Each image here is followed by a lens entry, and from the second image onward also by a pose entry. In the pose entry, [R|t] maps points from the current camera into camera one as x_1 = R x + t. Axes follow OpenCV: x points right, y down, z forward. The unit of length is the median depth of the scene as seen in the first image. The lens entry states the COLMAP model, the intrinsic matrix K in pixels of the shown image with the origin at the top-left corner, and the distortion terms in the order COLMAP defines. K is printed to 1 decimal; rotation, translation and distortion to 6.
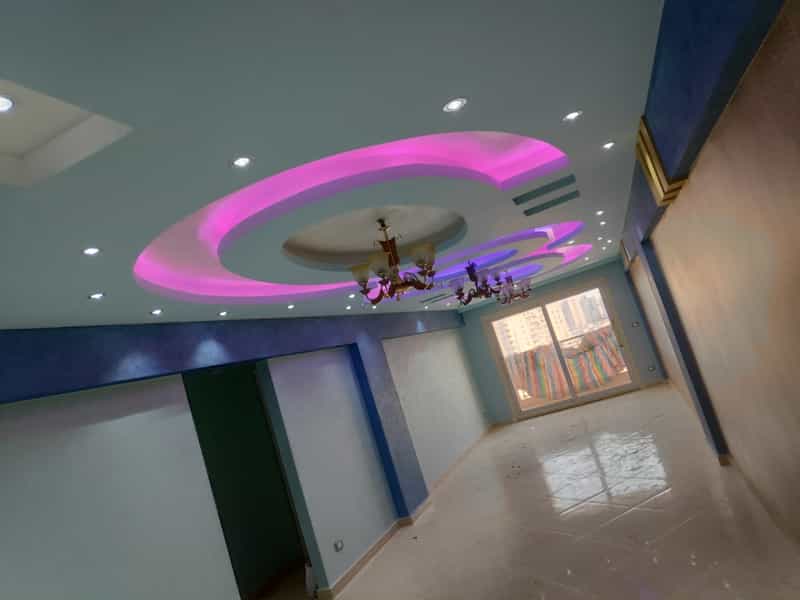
lens RADIAL K [[571.3, 0, 396.3], [0, 571.3, 297.2], [0, 0, 1]] dist [0.009975, -0.026242]
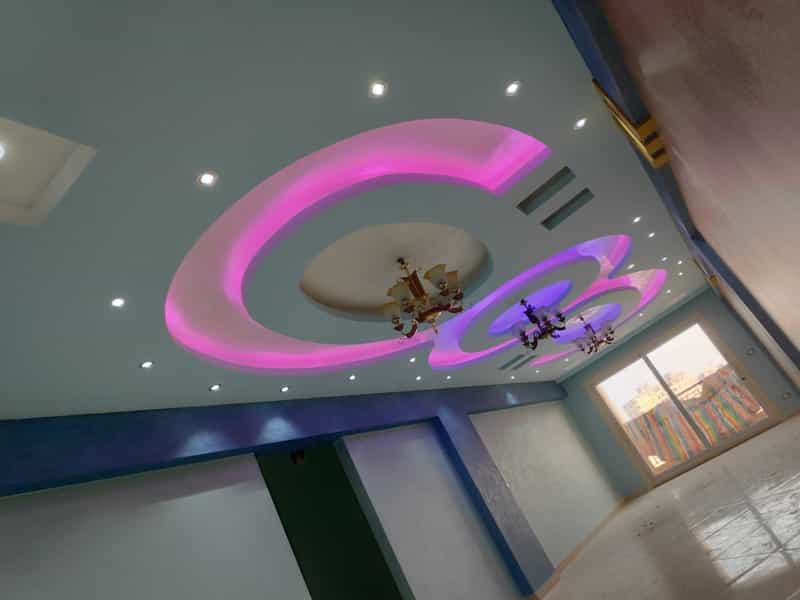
lens RADIAL K [[575.5, 0, 397.8], [0, 575.5, 301.0], [0, 0, 1]] dist [0.003951, -0.012120]
pose [[0.959858, -0.235778, -0.151924, 0.061618], [0.200411, 0.955462, -0.216628, 0.091877], [0.196233, 0.177485, 0.964361, -0.005257]]
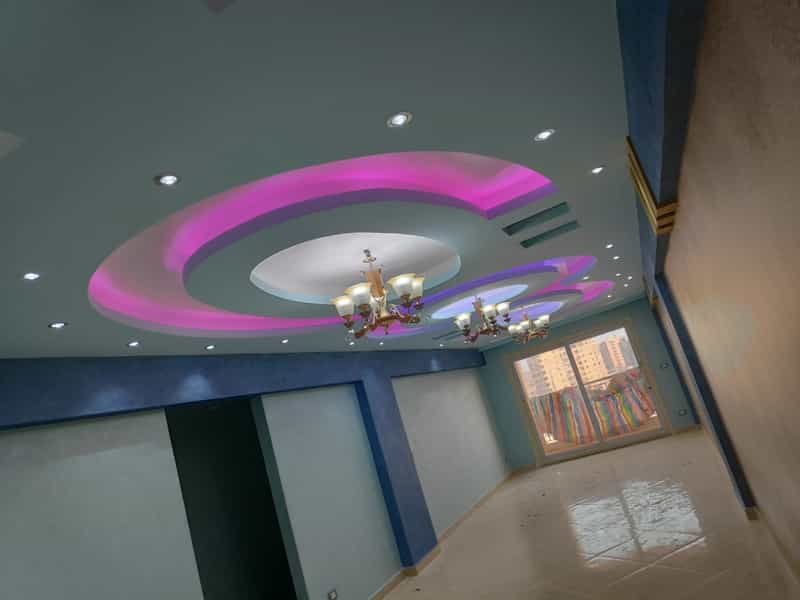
lens RADIAL K [[575.5, 0, 397.8], [0, 575.5, 301.0], [0, 0, 1]] dist [0.003951, -0.012120]
pose [[0.998500, 0.004623, -0.054557, 0.043744], [-0.008014, 0.998038, -0.062097, 0.005298], [0.054163, 0.062441, 0.996578, 0.023145]]
